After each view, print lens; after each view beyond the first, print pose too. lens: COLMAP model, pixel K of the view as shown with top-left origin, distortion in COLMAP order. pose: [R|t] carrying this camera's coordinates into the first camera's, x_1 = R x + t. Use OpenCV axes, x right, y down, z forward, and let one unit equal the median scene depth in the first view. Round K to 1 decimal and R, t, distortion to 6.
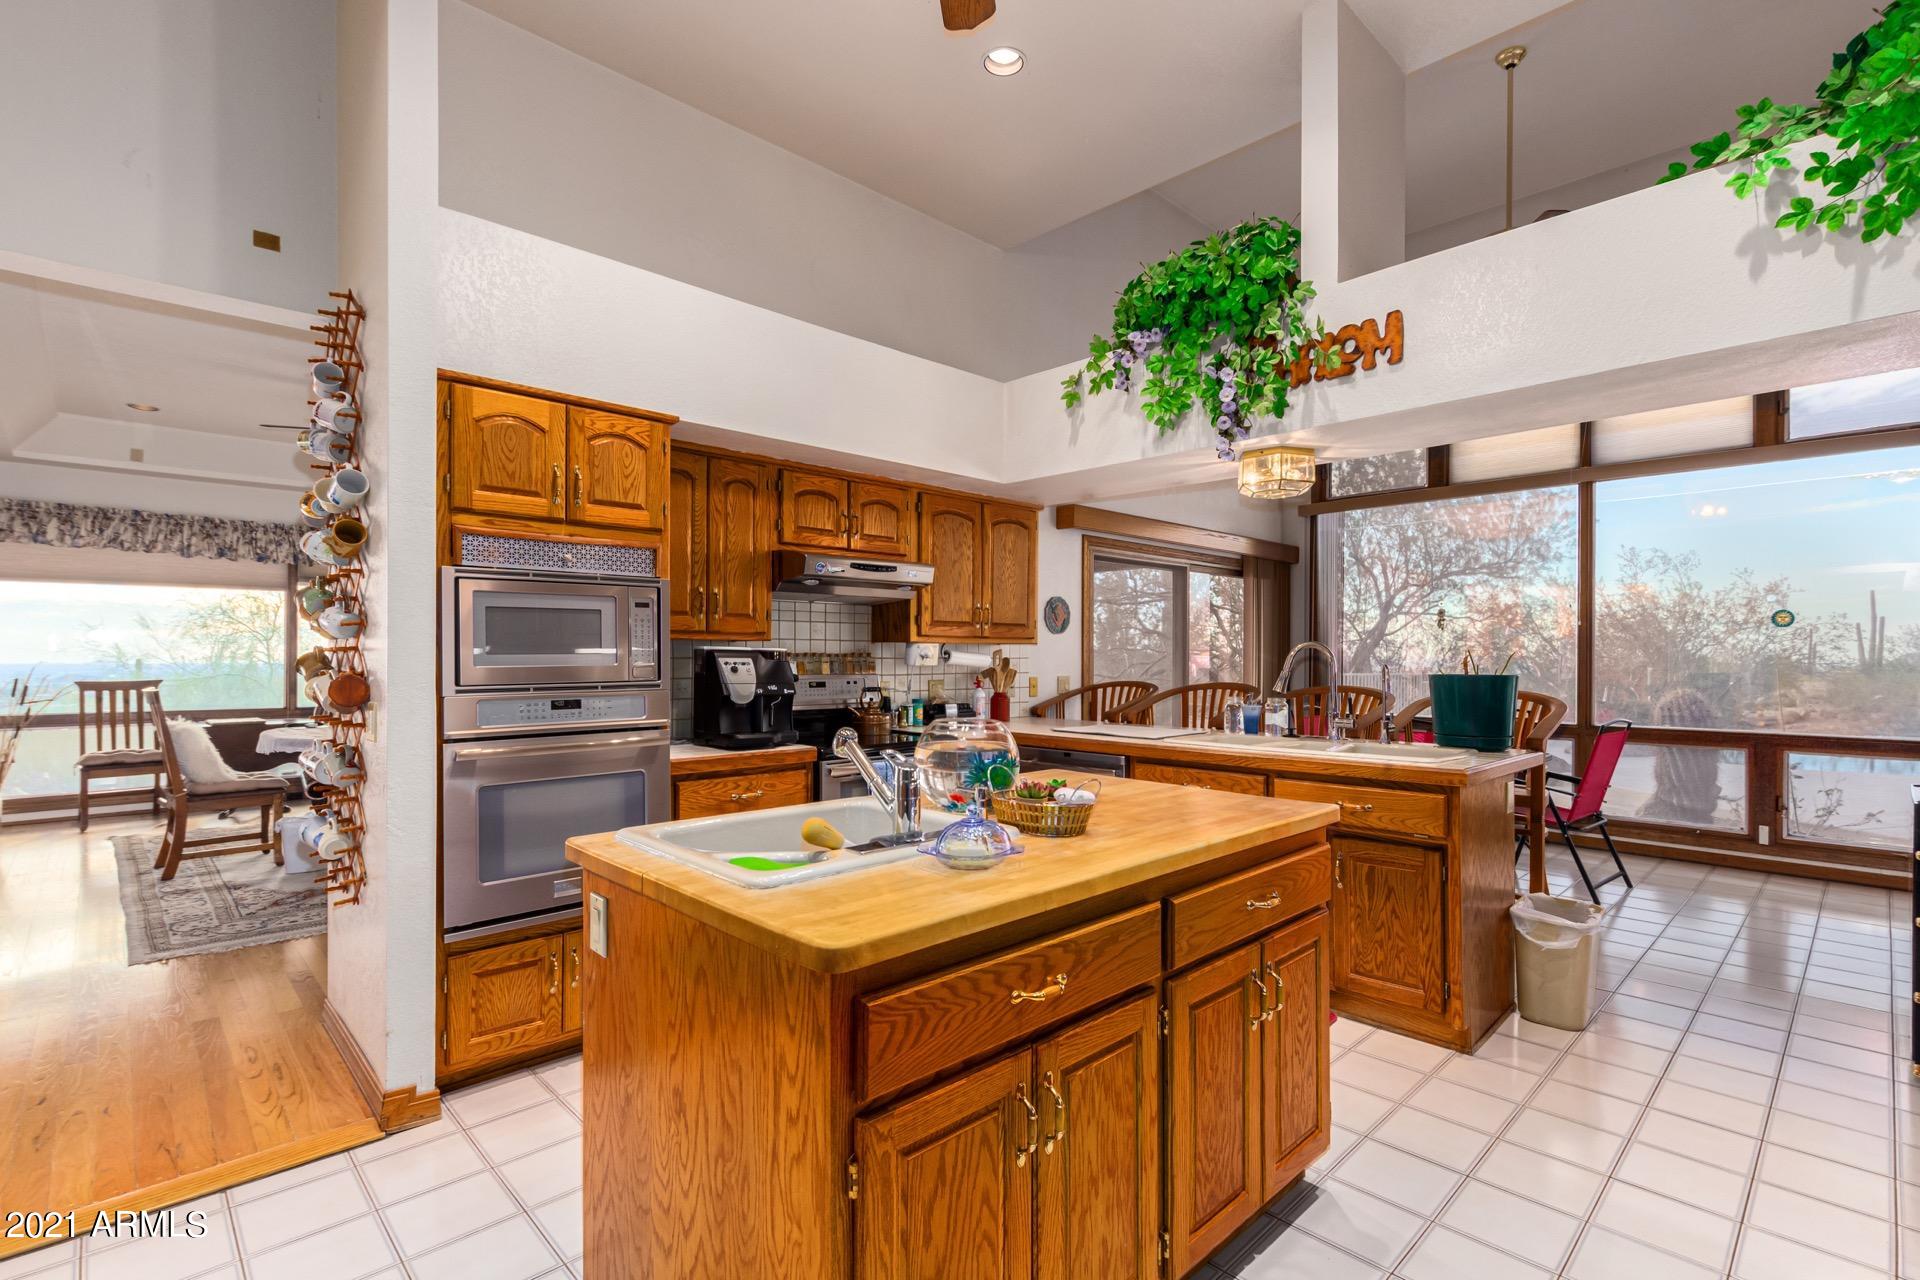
lens RADIAL K [[885.9, 0, 966.6], [0, 885.9, 655.3], [0, 0, 1]] dist [0.002344, -0.001401]
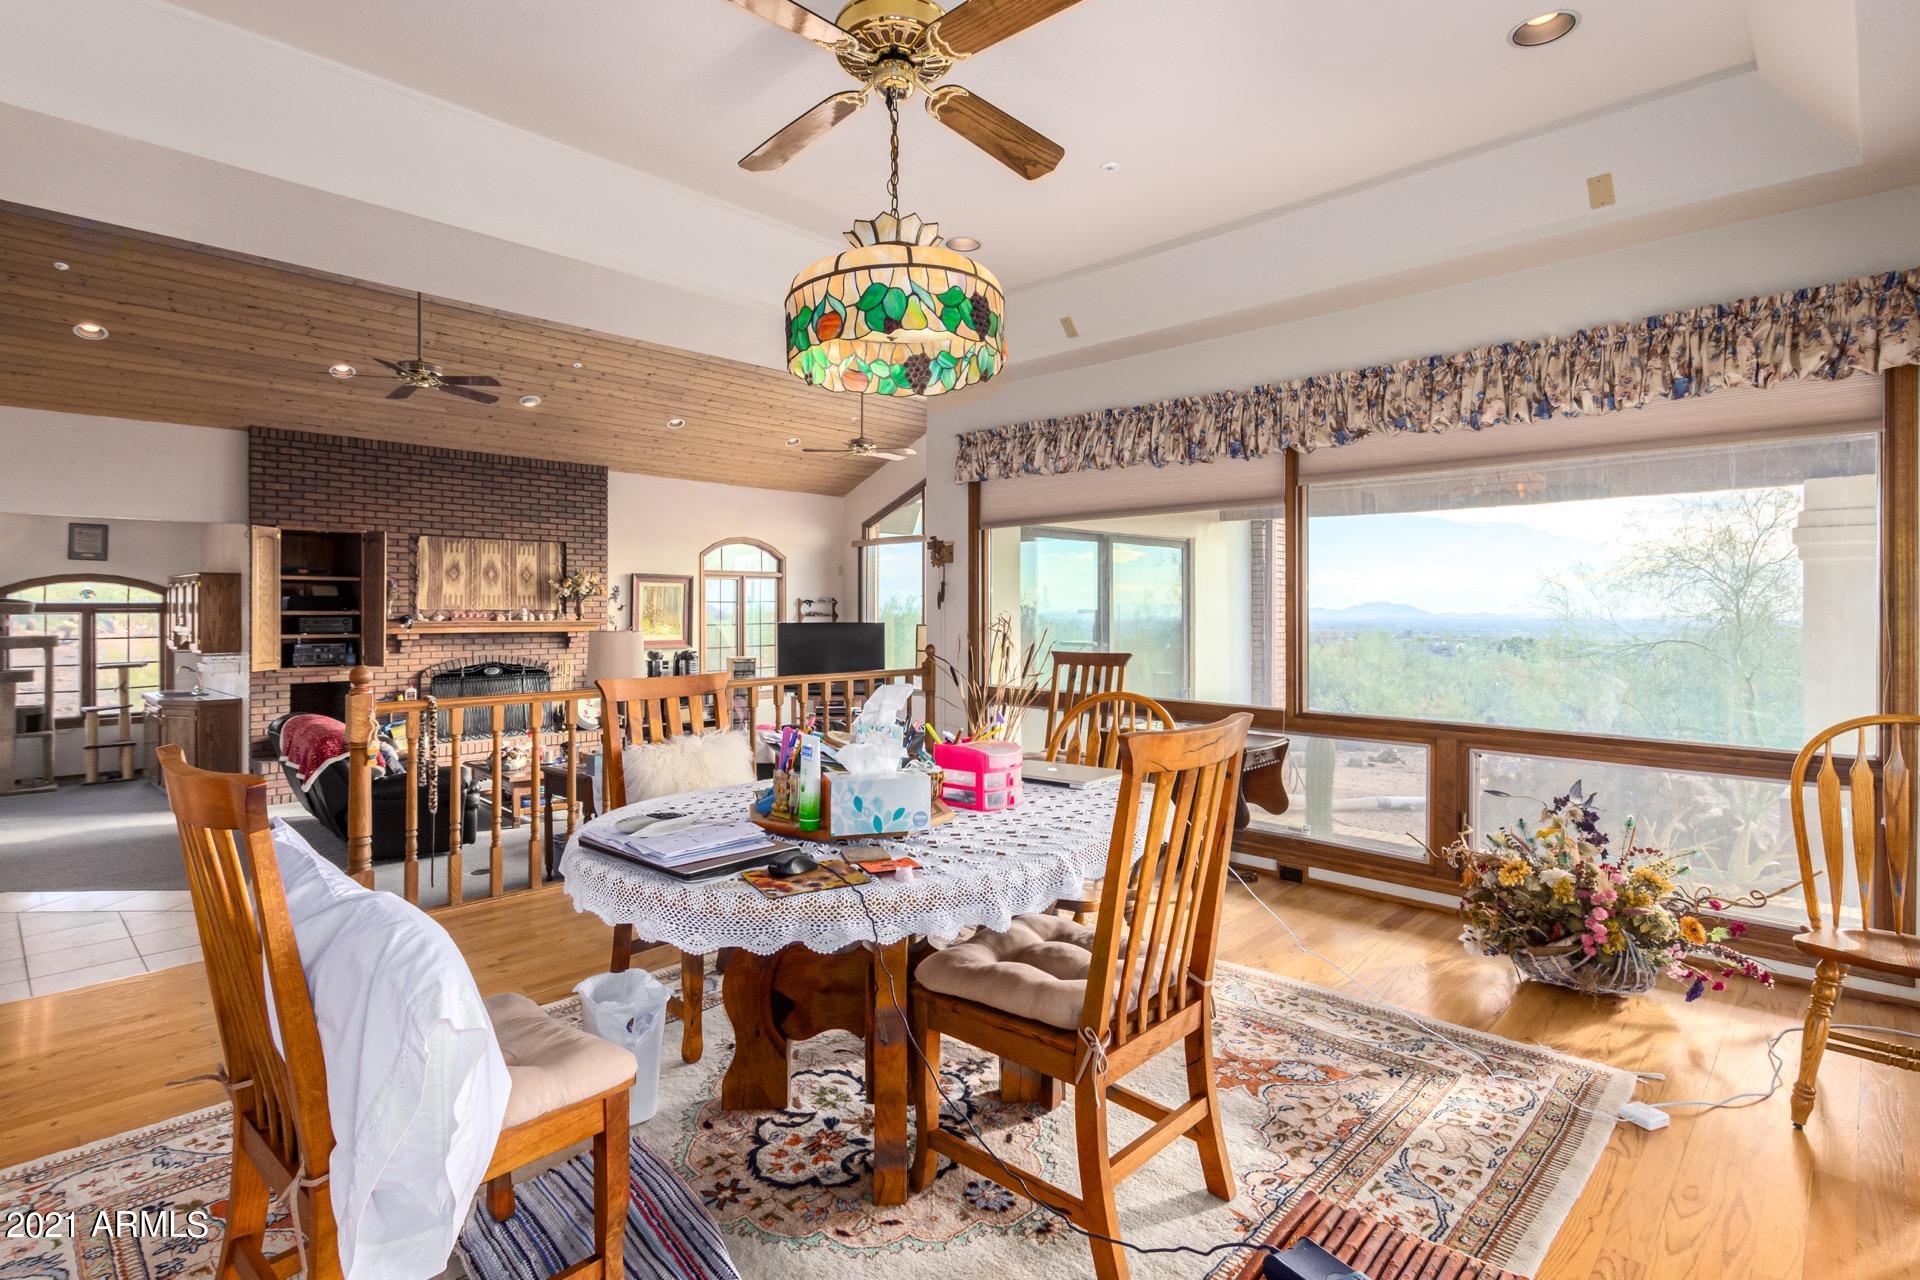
lens RADIAL K [[945.5, 0, 951.9], [0, 945.5, 606.4], [0, 0, 1]] dist [0.001798, -0.000238]
pose [[0.028565, -0.000373, -0.999592, -0.195133], [-0.002660, 0.999996, -0.000449, -0.007353], [0.999588, 0.002672, 0.028564, 0.863084]]
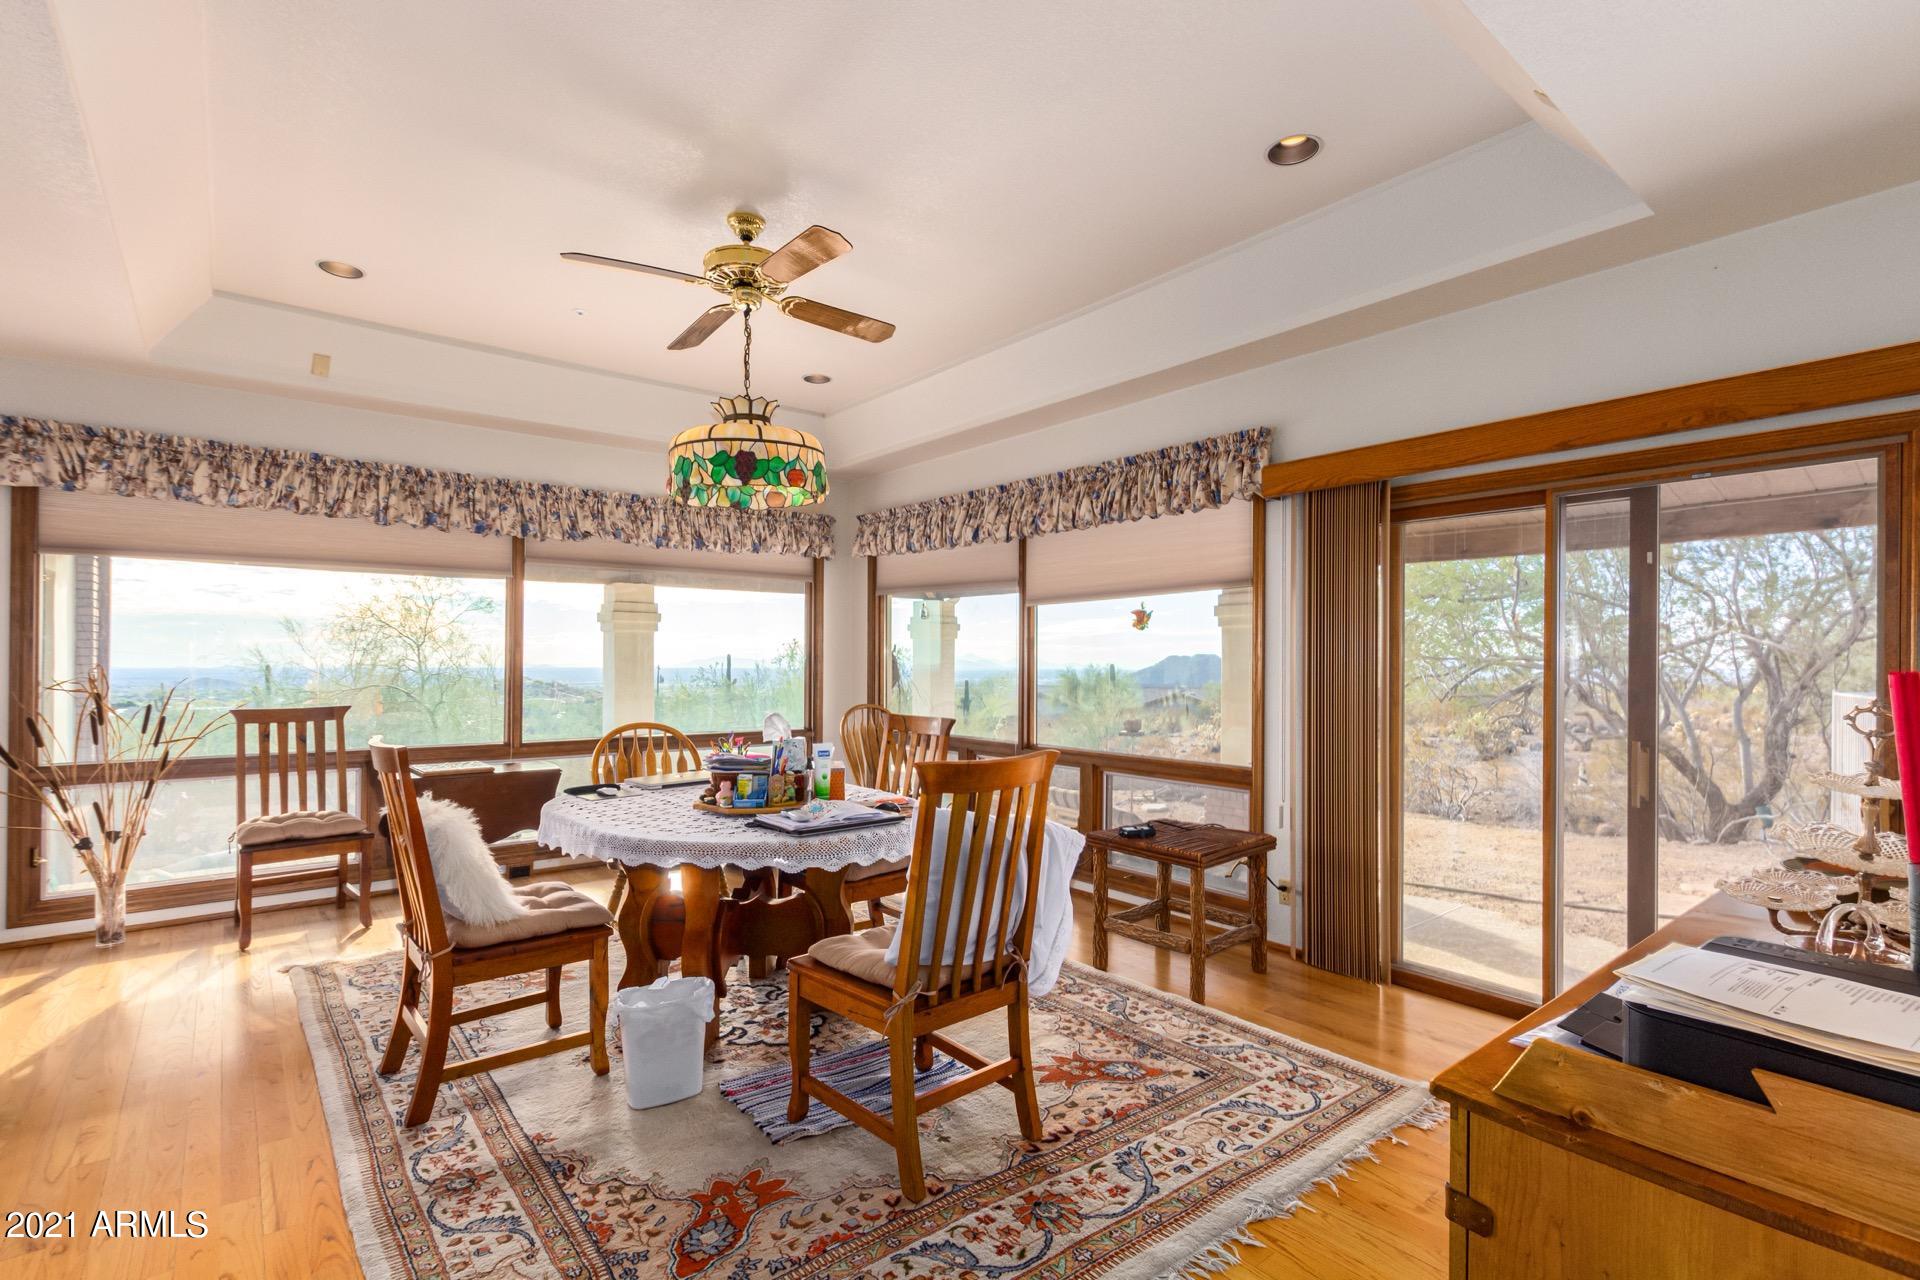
lens RADIAL K [[885.9, 0, 966.6], [0, 885.9, 655.3], [0, 0, 1]] dist [0.002344, -0.001401]
pose [[0.996737, 0.001618, -0.080706, -0.393791], [-0.002162, 0.999976, -0.006648, -0.007318], [0.080693, 0.006800, 0.996716, 0.373718]]
